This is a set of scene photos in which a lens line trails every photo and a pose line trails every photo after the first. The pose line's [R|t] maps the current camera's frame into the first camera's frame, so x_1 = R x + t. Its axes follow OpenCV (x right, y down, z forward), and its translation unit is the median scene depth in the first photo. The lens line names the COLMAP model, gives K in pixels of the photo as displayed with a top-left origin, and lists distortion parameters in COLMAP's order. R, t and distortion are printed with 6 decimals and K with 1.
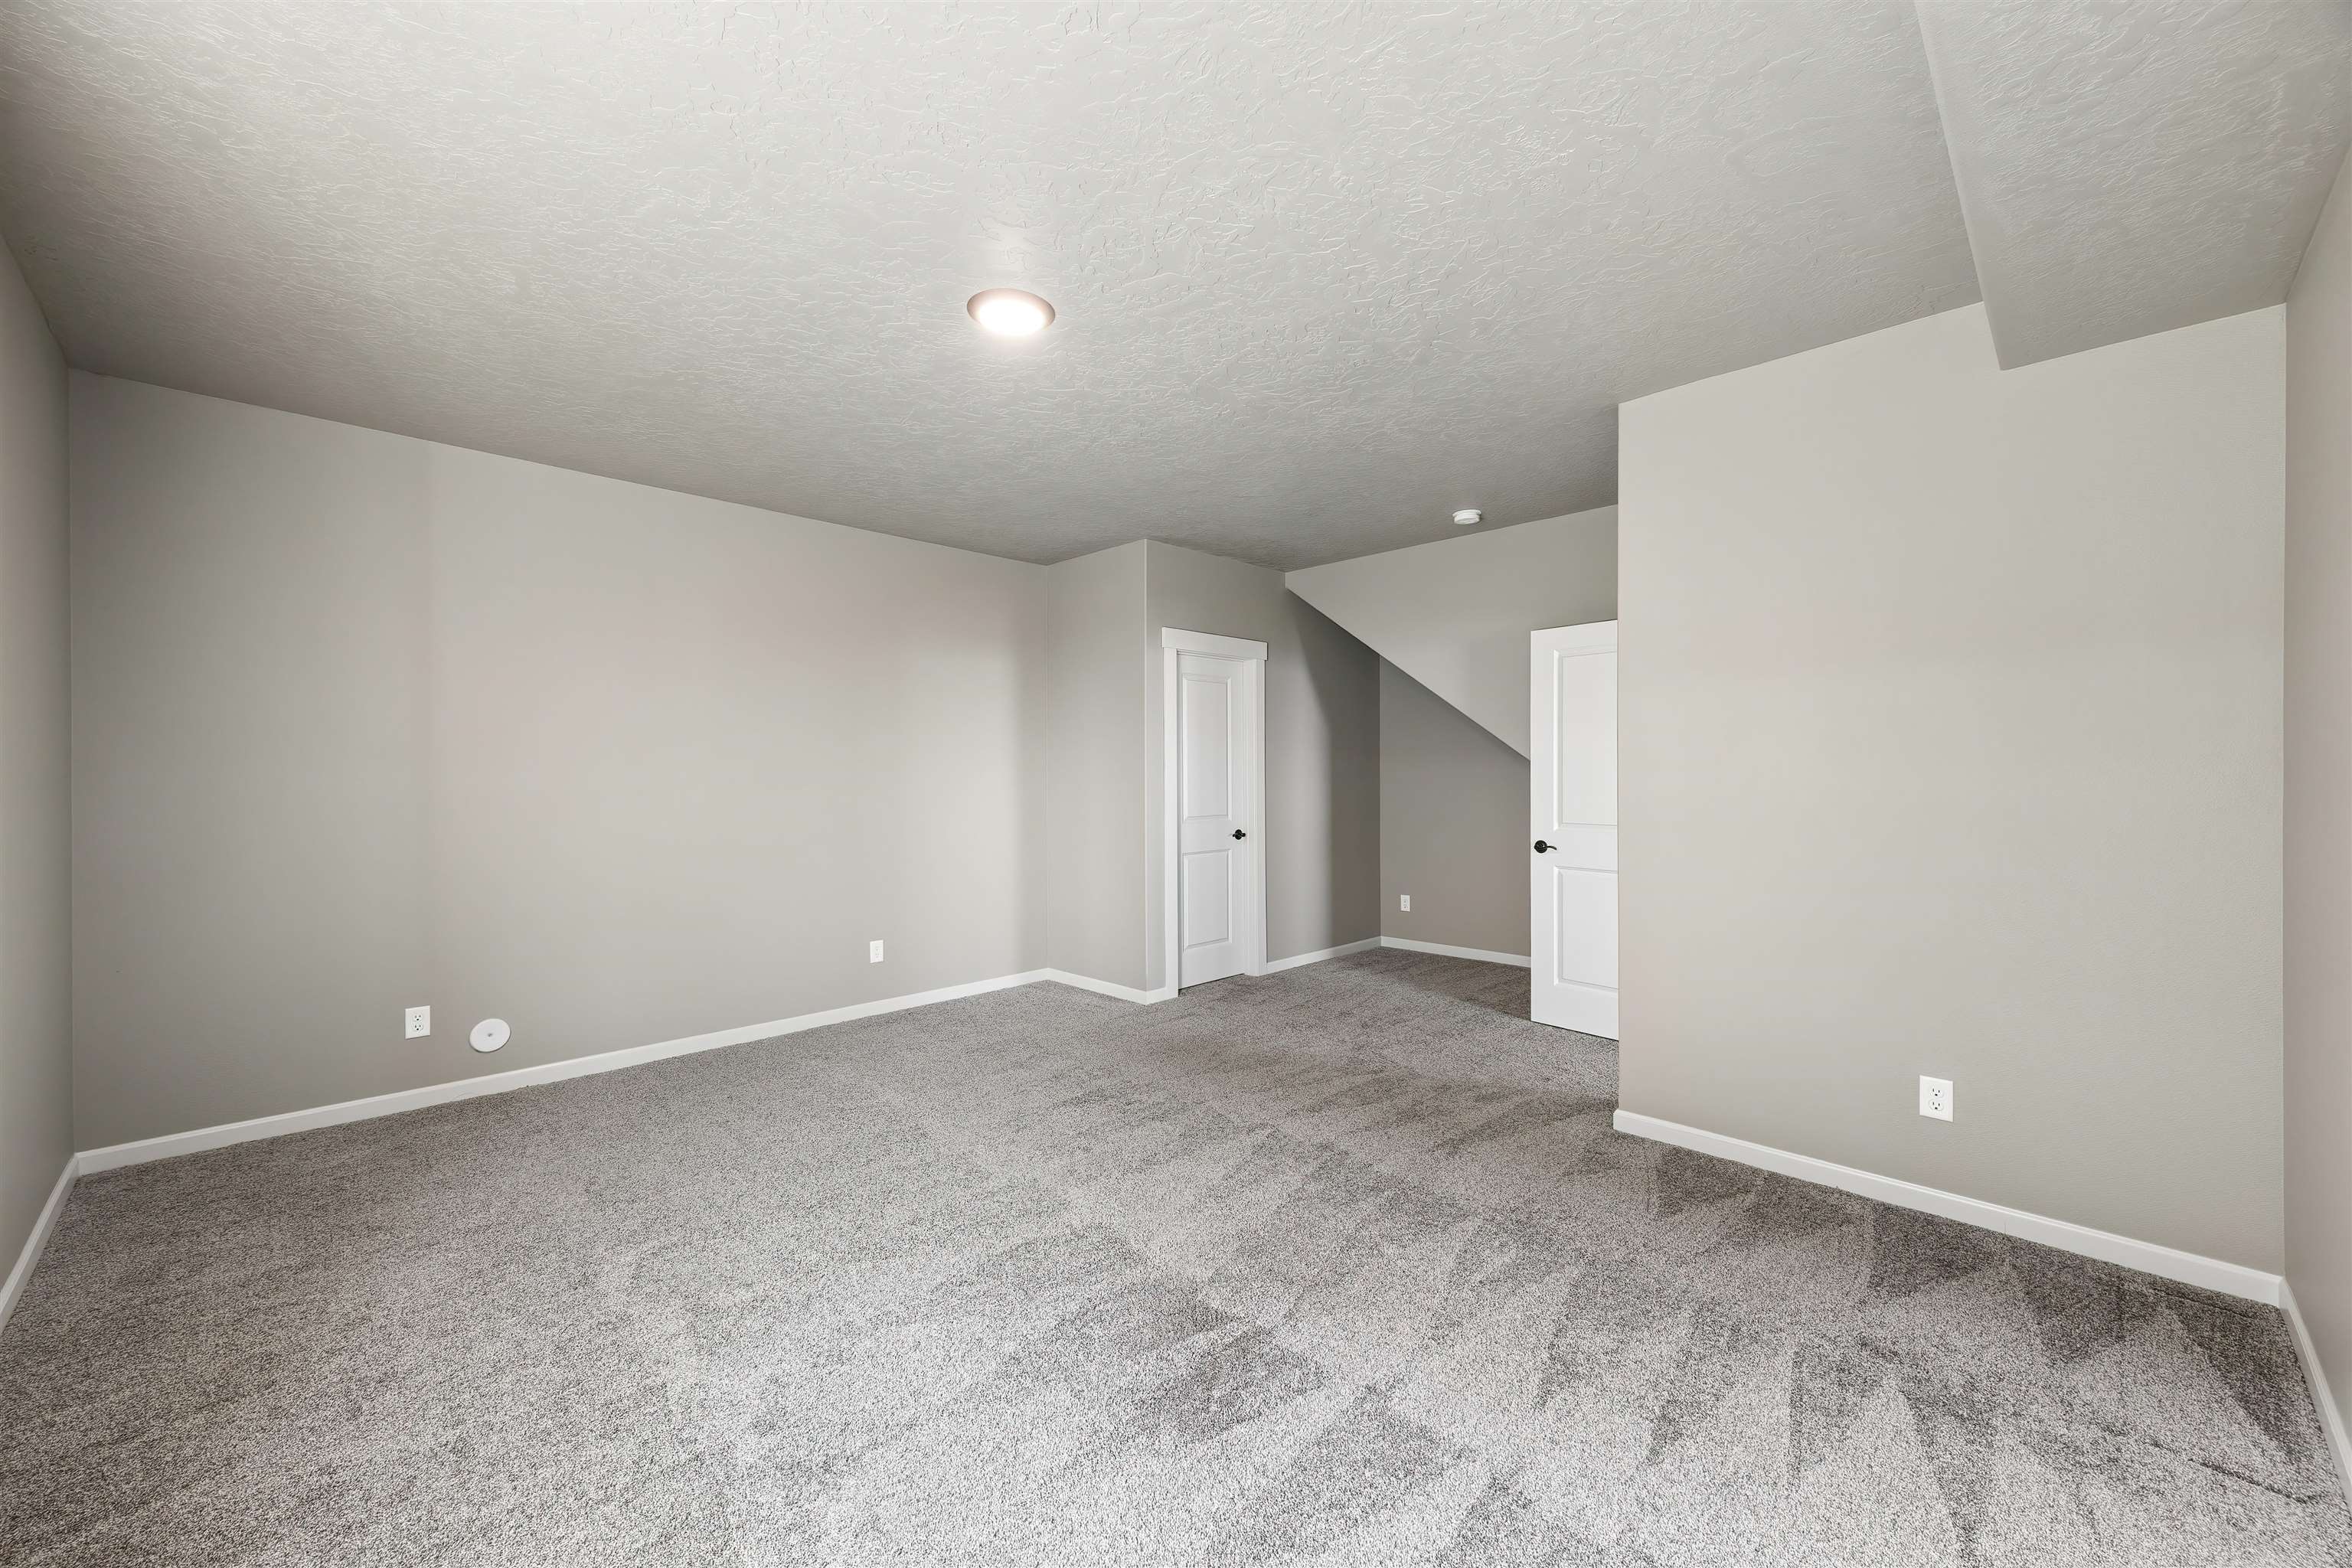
lens RADIAL K [[898.5, 0, 1193.4], [0, 898.5, 786.2], [0, 0, 1]] dist [0.011489, -0.000072]
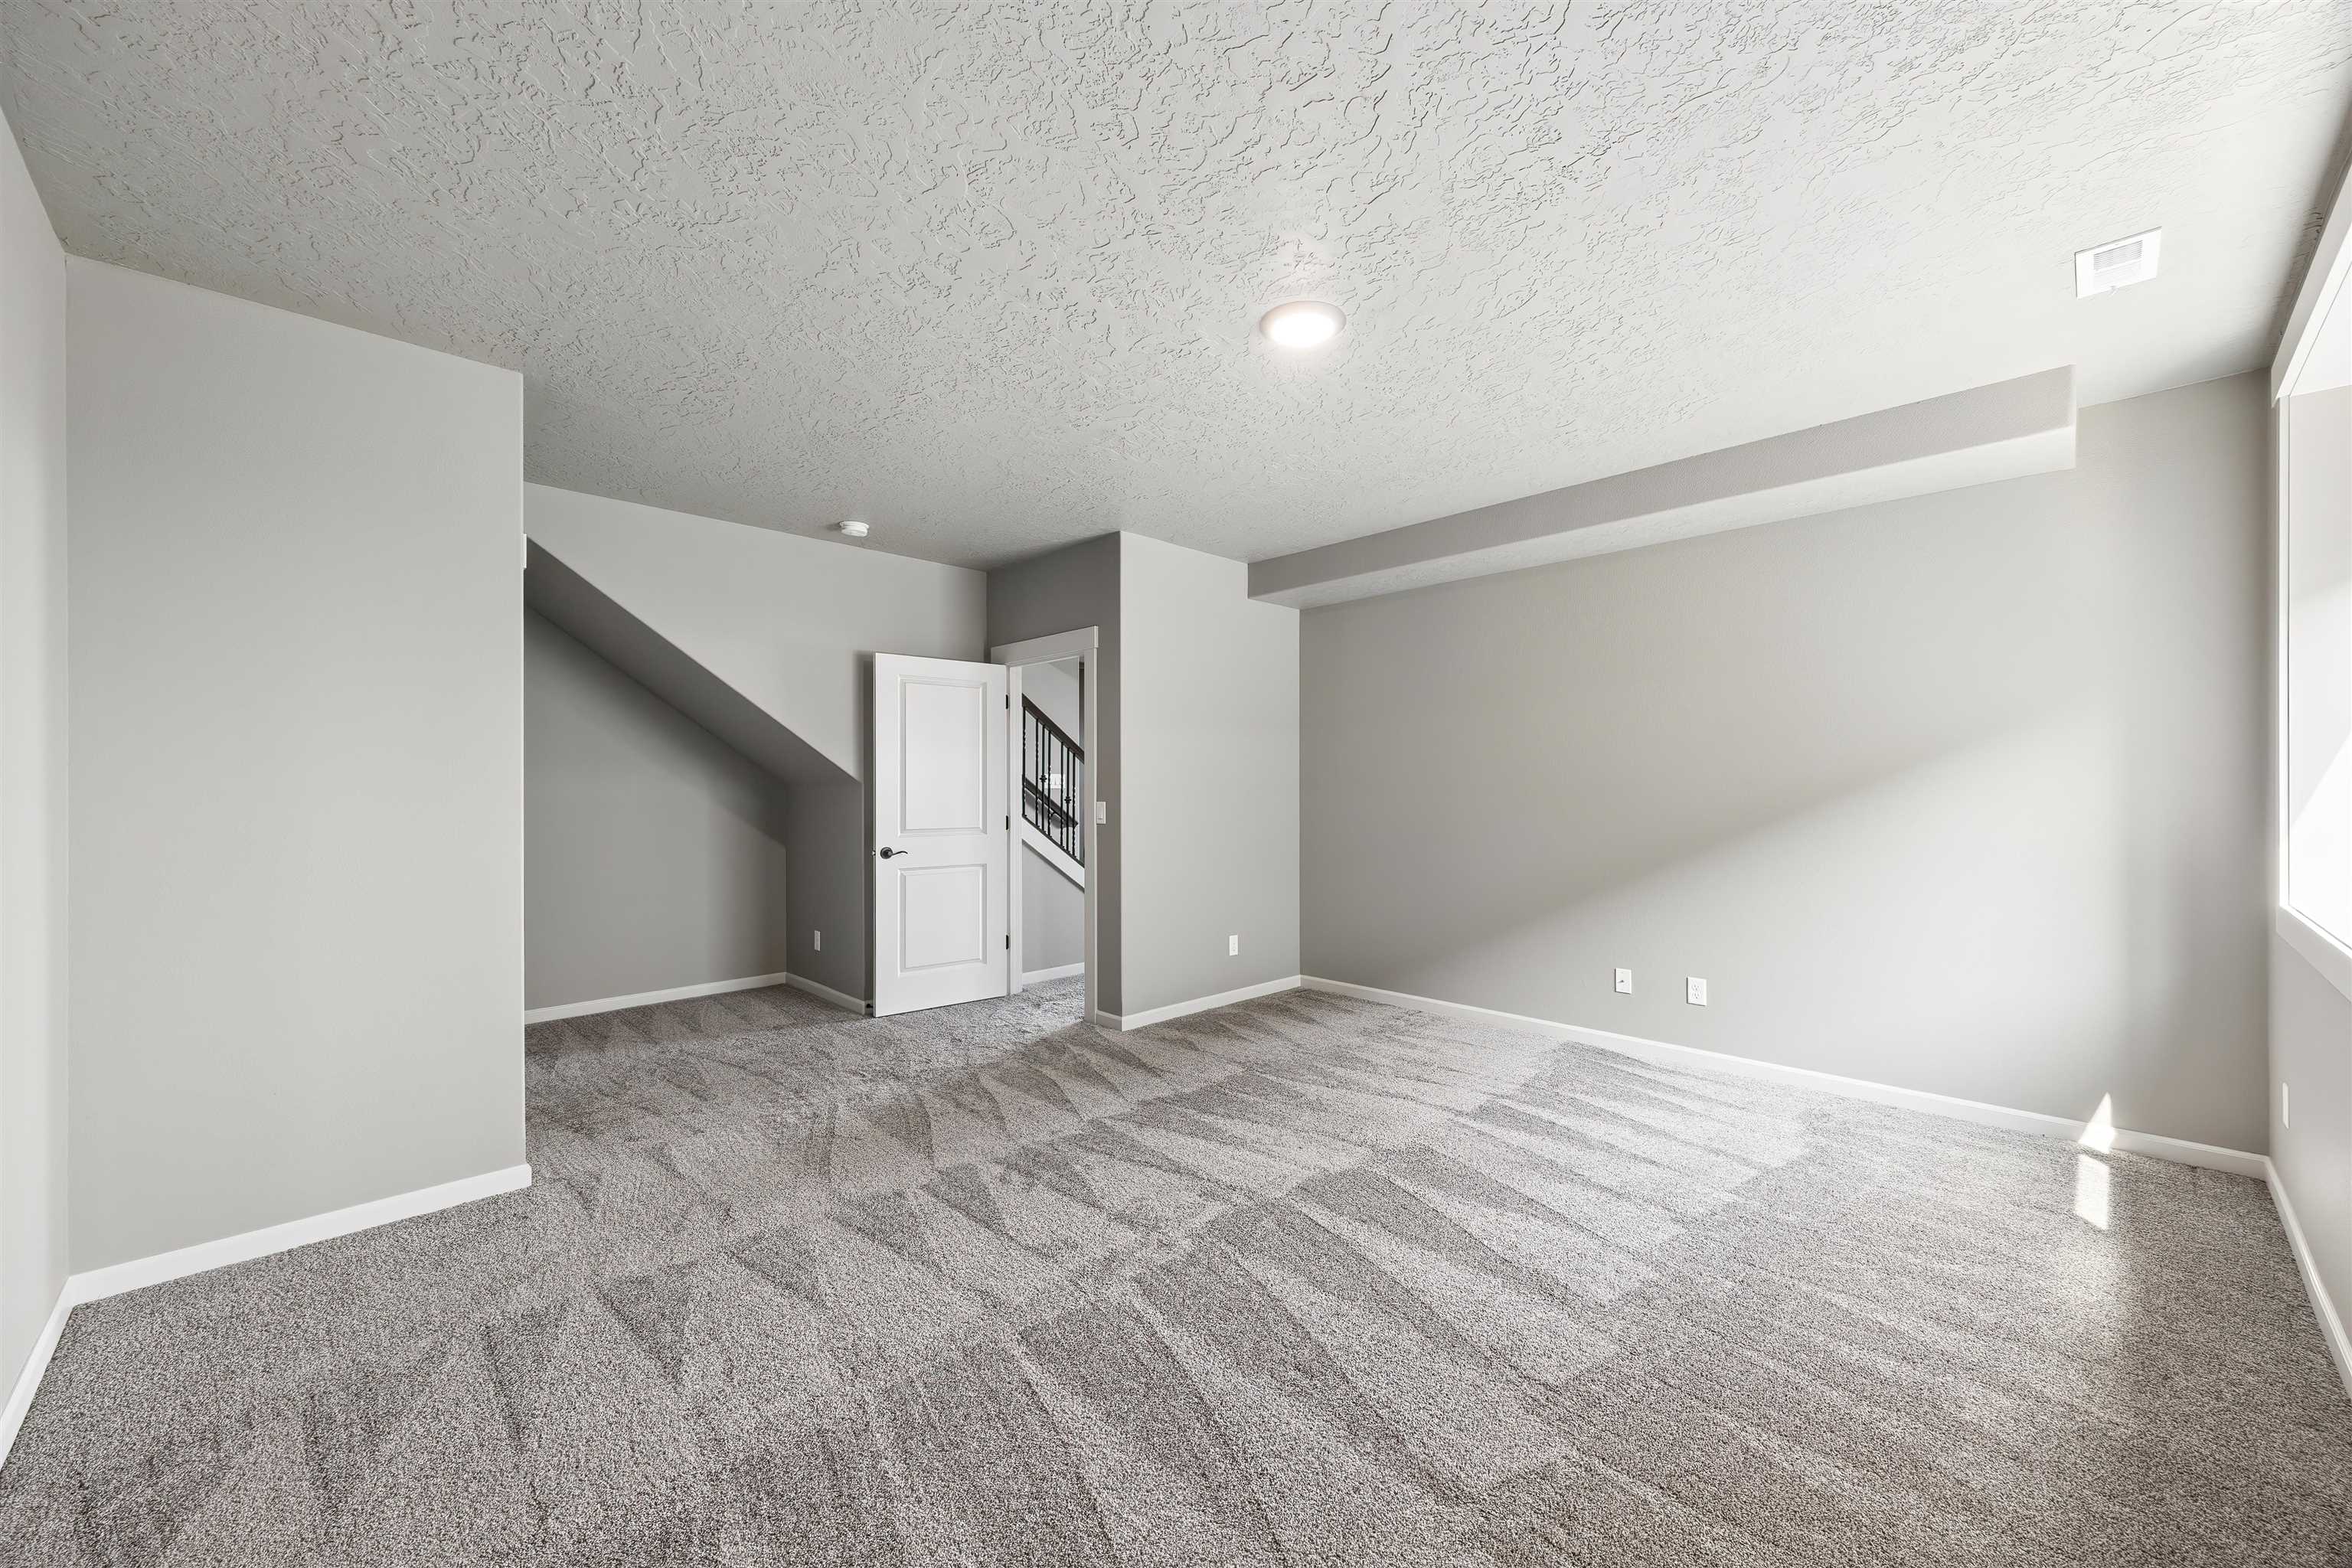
lens RADIAL K [[898.5, 0, 1193.4], [0, 898.5, 786.2], [0, 0, 1]] dist [0.011489, -0.000072]
pose [[-0.001559, -0.010128, 0.999947, -0.945539], [0.003287, 0.999943, 0.010133, -0.030171], [-0.999993, 0.003303, -0.001525, 0.848706]]
